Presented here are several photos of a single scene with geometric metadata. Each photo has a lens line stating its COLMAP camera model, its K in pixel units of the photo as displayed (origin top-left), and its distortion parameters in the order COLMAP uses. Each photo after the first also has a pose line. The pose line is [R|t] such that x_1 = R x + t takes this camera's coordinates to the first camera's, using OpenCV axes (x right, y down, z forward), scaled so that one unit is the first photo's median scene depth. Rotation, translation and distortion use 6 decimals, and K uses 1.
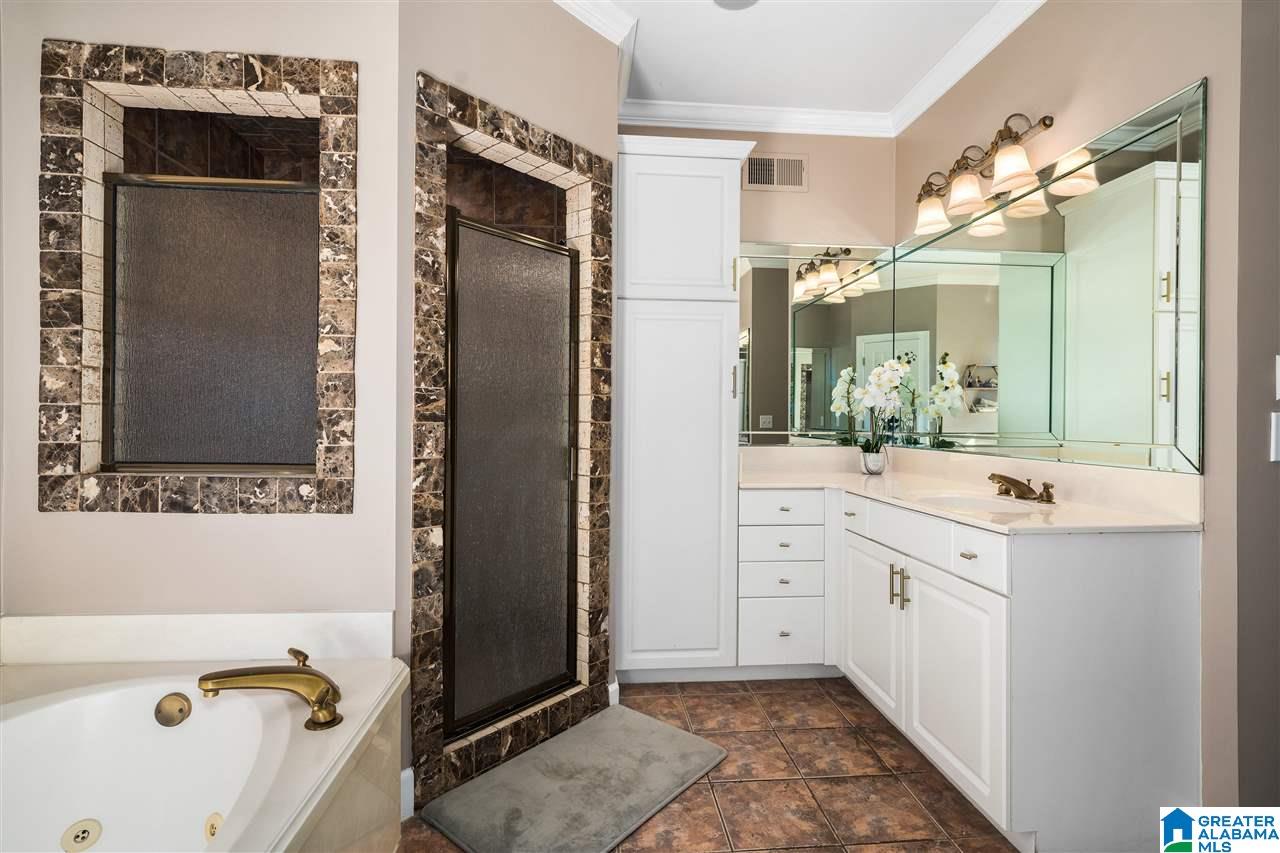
lens RADIAL K [[614.1, 0, 636.3], [0, 614.1, 406.7], [0, 0, 1]] dist [-0.001313, 0.003667]
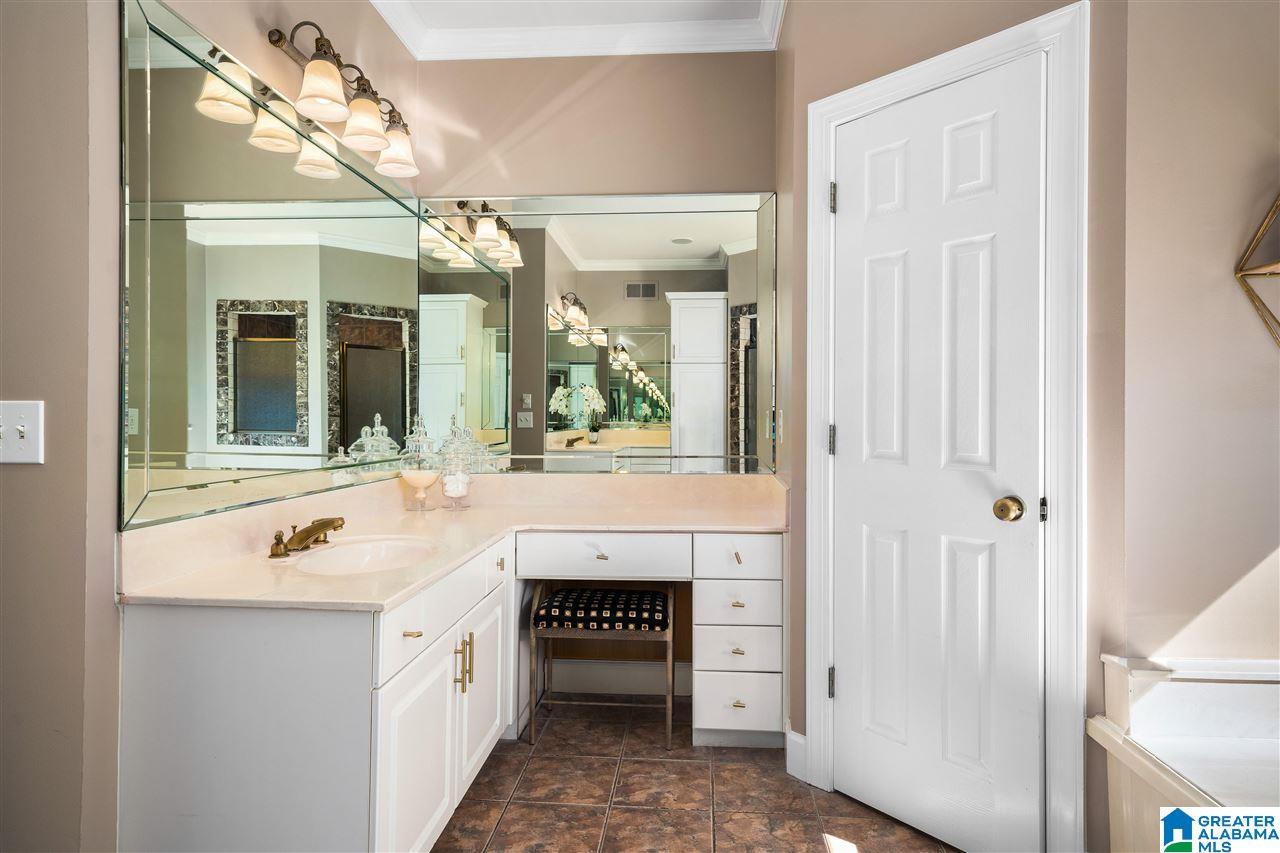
lens RADIAL K [[735.3, 0, 642.8], [0, 735.3, 426.5], [0, 0, 1]] dist [0.025346, -0.000728]
pose [[0.987937, 0.006293, -0.154726, 1.817163], [-0.002108, 0.999628, 0.027197, -0.033228], [0.154840, -0.026543, 0.987583, -2.462004]]
